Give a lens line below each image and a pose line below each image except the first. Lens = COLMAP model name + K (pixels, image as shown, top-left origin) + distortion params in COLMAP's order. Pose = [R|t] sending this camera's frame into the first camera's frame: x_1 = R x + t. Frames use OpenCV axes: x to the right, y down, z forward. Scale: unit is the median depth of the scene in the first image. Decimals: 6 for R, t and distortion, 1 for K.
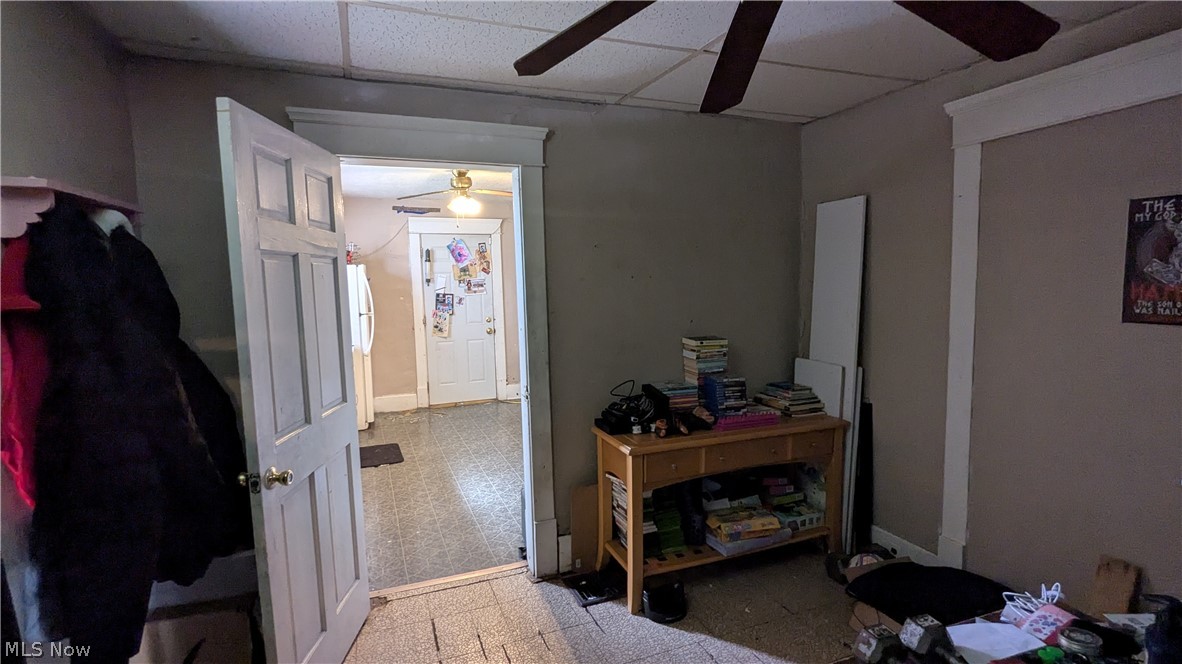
lens RADIAL K [[558.1, 0, 591.3], [0, 558.1, 336.6], [0, 0, 1]] dist [0.002741, -0.001136]
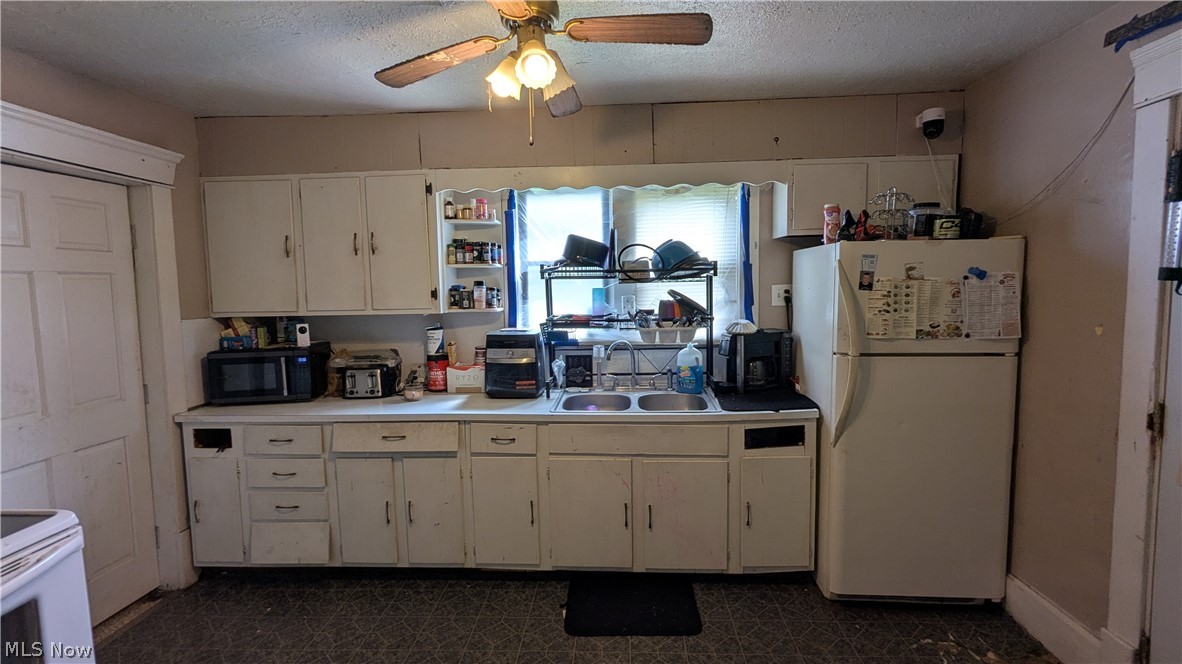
lens RADIAL K [[558.1, 0, 589.2], [0, 558.1, 330.3], [0, 0, 1]] dist [0.002741, -0.001136]
pose [[-0.427873, 0.099830, -0.898309, 0.062040], [-0.073235, 0.986784, 0.144545, -0.090104], [0.900867, 0.127634, -0.414907, 0.848814]]
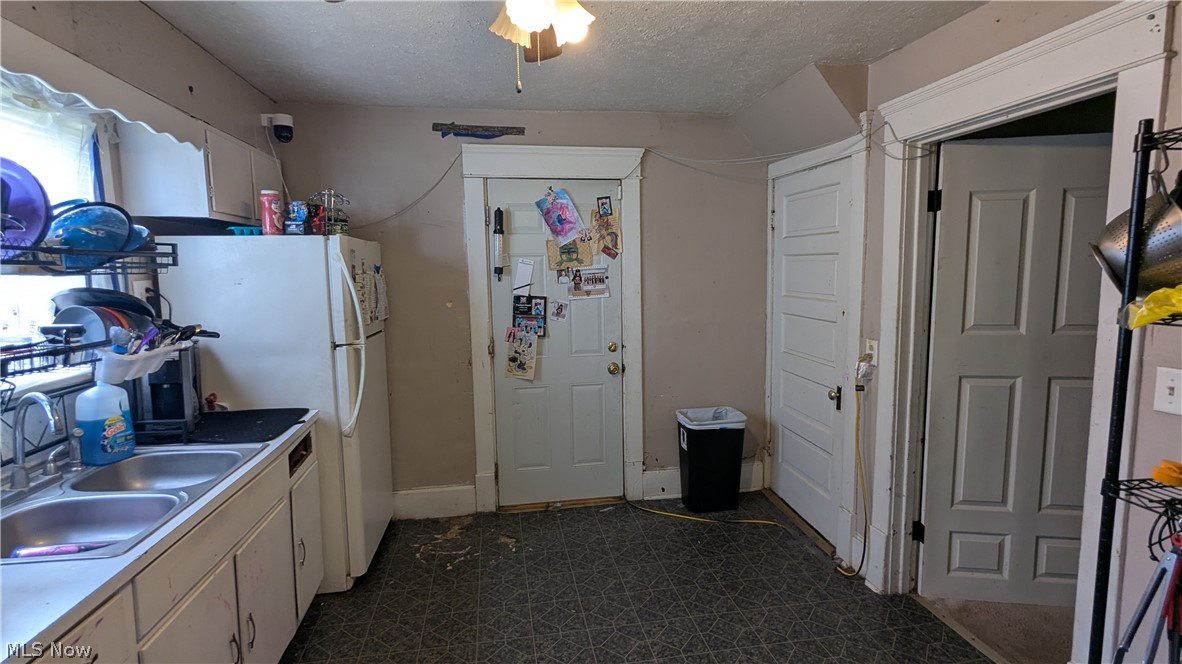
lens RADIAL K [[558.1, 0, 590.2], [0, 558.1, 332.6], [0, 0, 1]] dist [0.002741, -0.001136]
pose [[0.978462, 0.026310, -0.204744, -0.102112], [-0.024720, 0.999641, 0.010323, -0.049823], [0.204942, -0.005039, 0.978761, 0.506356]]
